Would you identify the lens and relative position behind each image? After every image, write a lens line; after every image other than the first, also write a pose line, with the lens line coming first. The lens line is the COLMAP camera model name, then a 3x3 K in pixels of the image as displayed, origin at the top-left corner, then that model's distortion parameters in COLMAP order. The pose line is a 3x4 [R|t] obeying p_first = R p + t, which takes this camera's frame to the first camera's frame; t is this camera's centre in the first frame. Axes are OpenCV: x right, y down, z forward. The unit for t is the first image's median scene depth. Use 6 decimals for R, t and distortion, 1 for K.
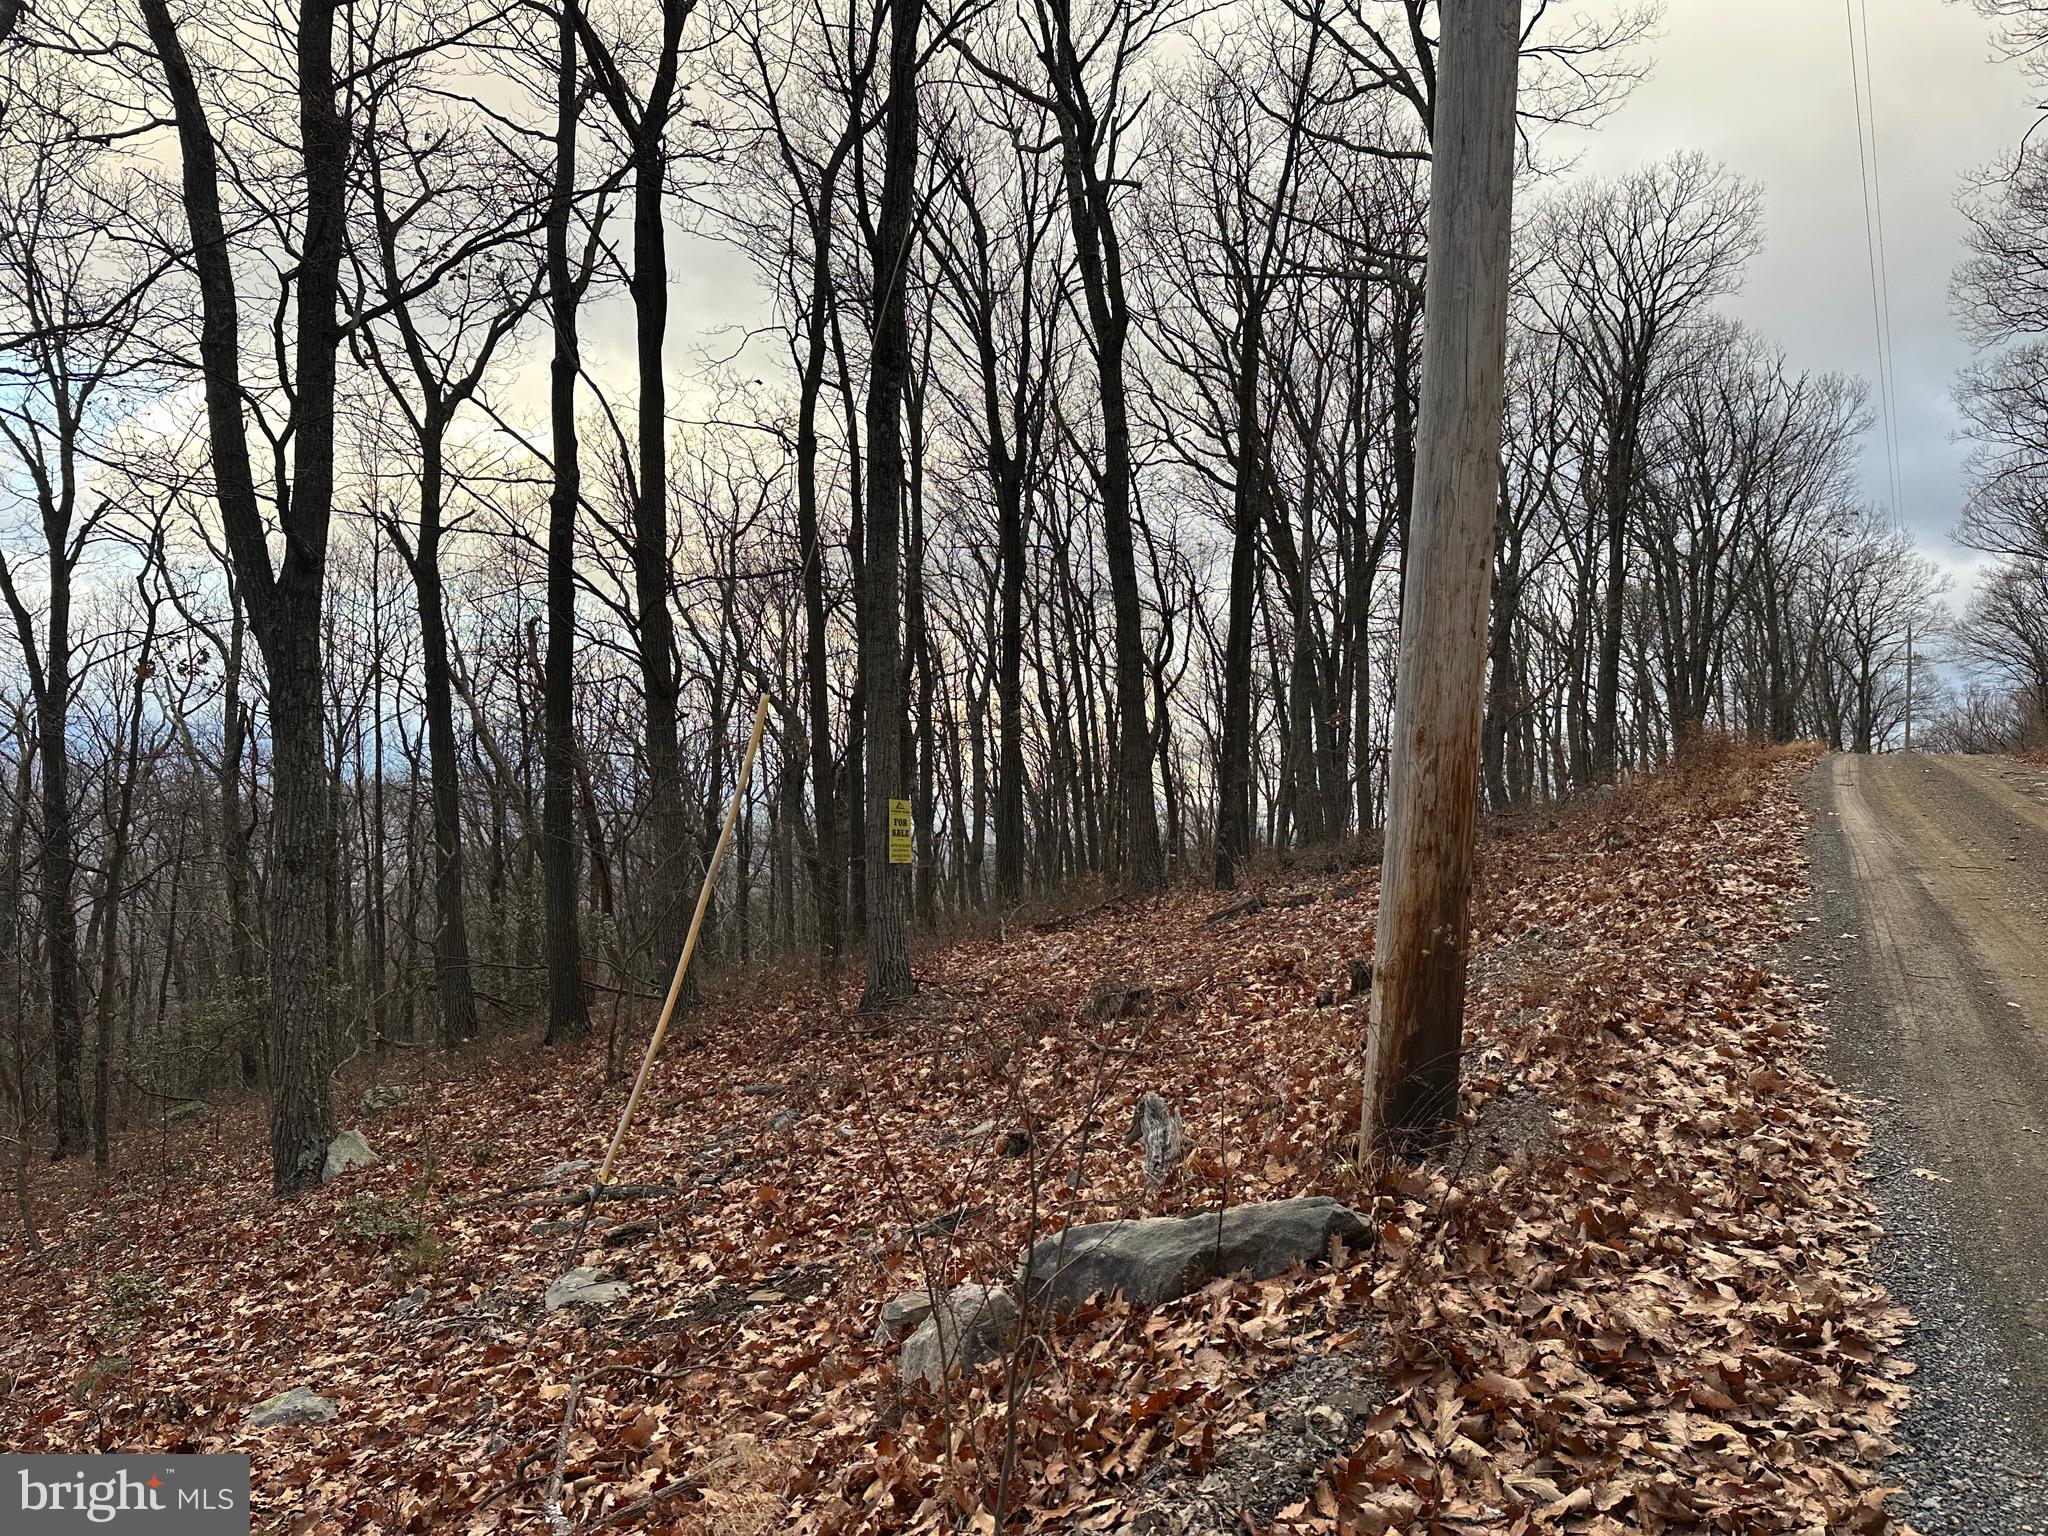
lens RADIAL K [[1395.2, 0, 1038.9], [0, 1395.2, 835.9], [0, 0, 1]] dist [0.016695, -0.030608]
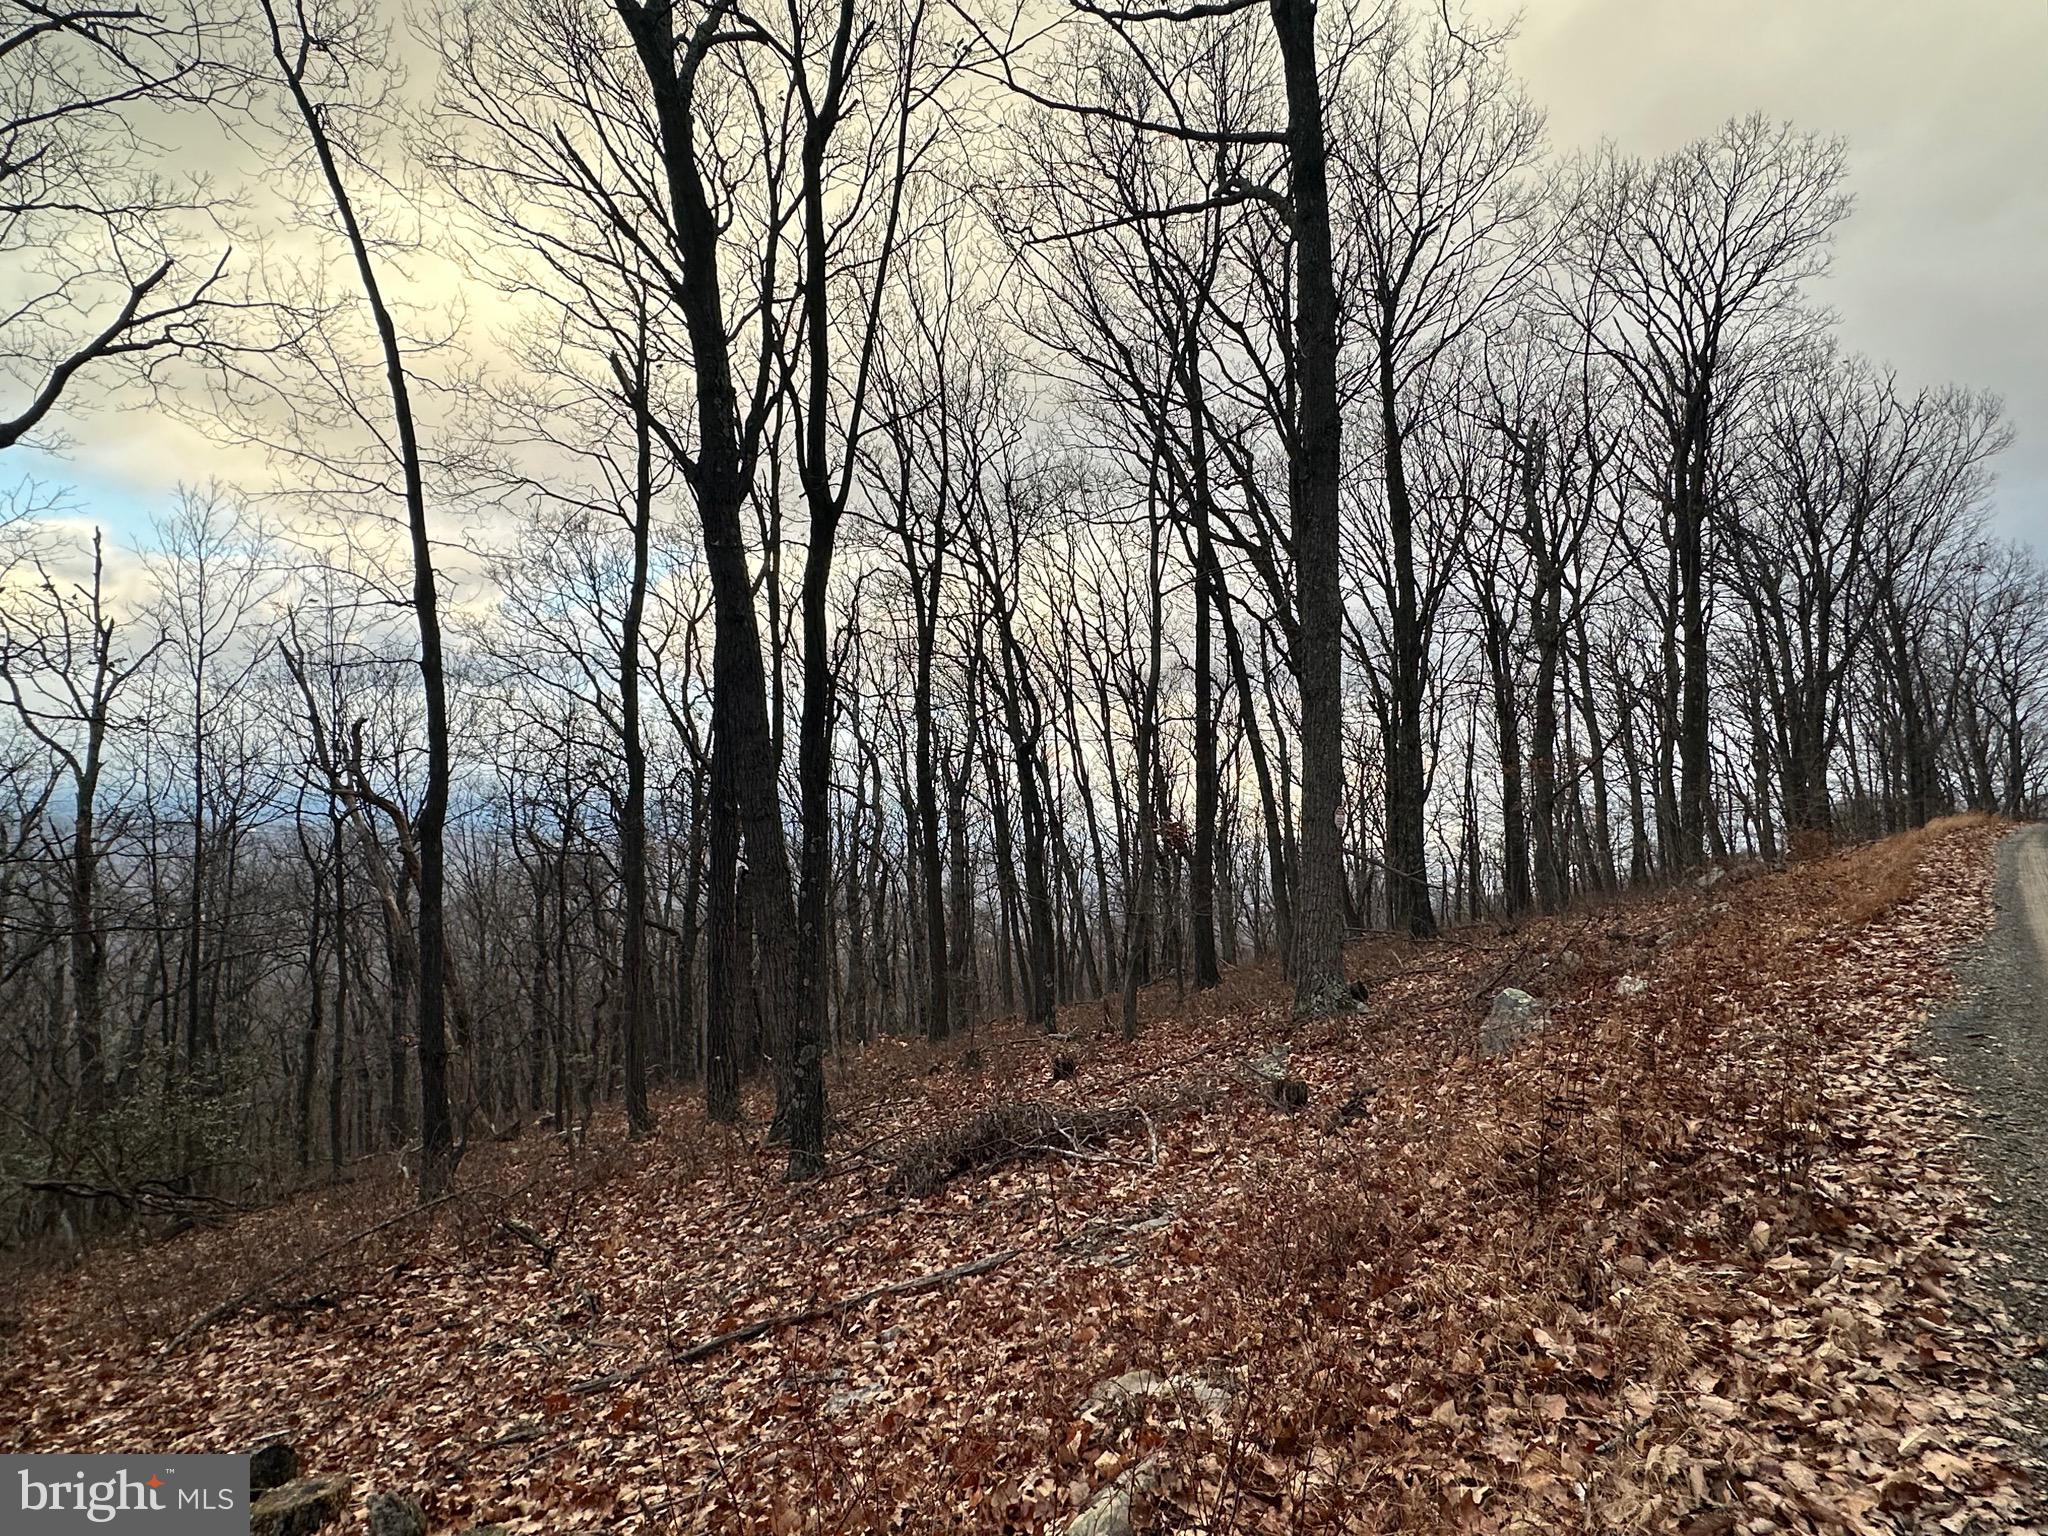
lens RADIAL K [[1136.7, 0, 1021.8], [0, 1136.7, 782.8], [0, 0, 1]] dist [-0.023728, 0.006895]
pose [[0.981981, -0.027151, -0.187022, 0.106211], [0.011400, 0.996334, -0.084784, -0.026251], [0.188638, 0.081124, 0.978690, 0.202693]]
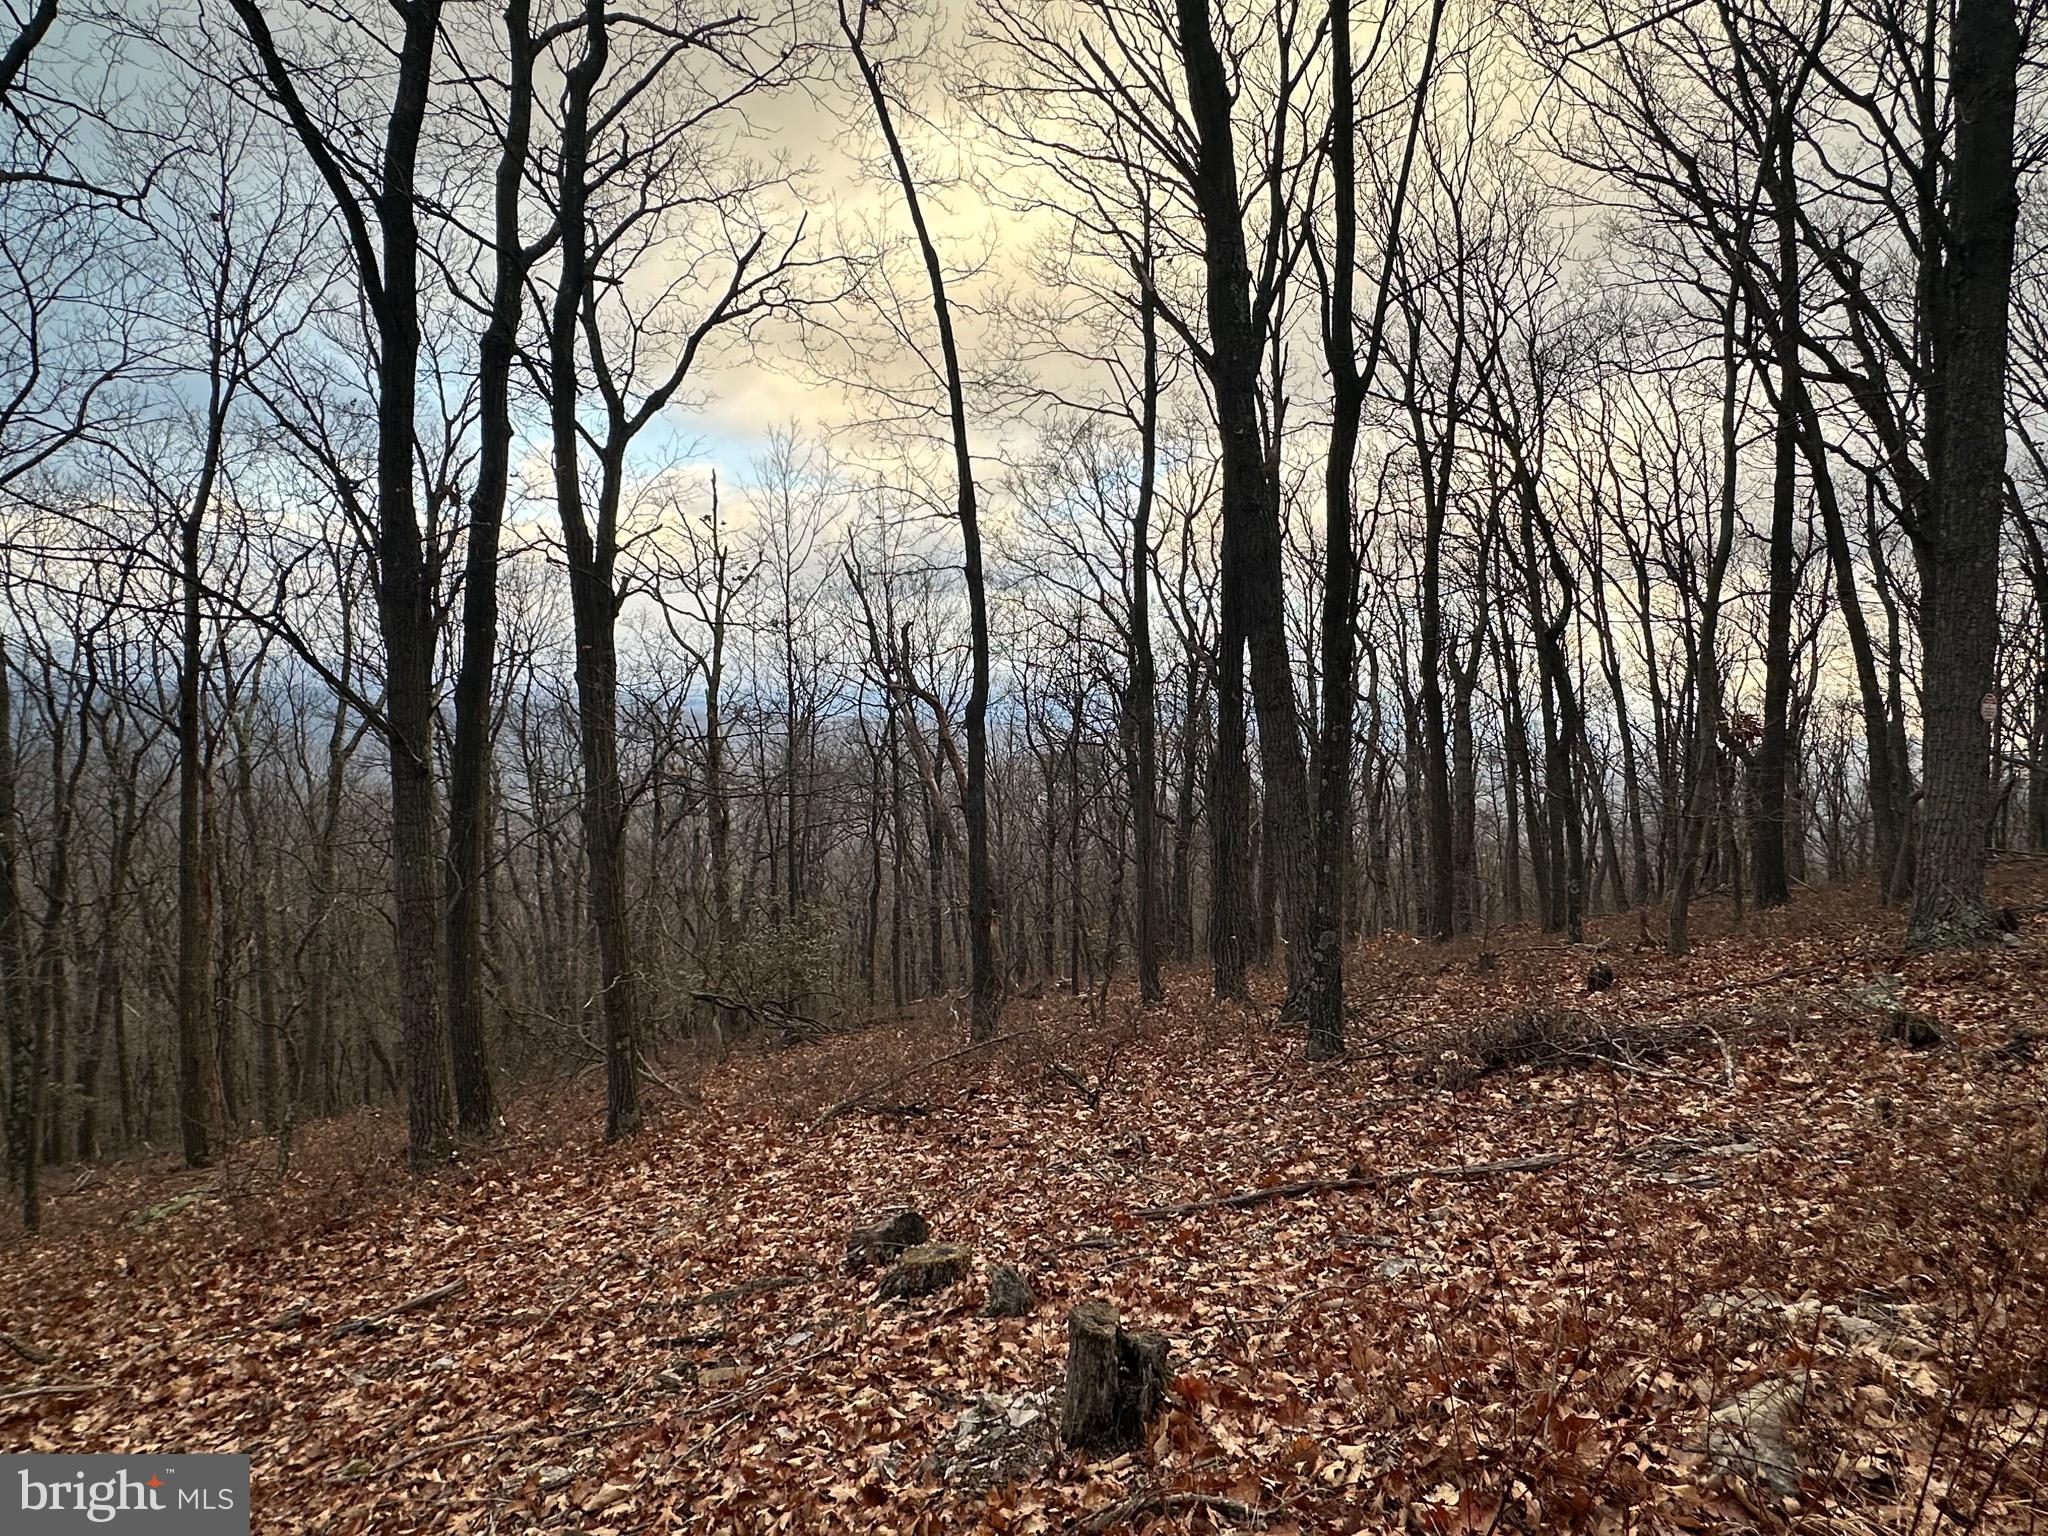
lens RADIAL K [[1136.7, 0, 1018.4], [0, 1136.7, 782.7], [0, 0, 1]] dist [-0.023728, 0.006895]
pose [[0.820632, 0.015377, -0.571250, 0.101769], [-0.013338, 0.999881, 0.007755, -0.025240], [0.571301, 0.001255, 0.820740, 0.198695]]
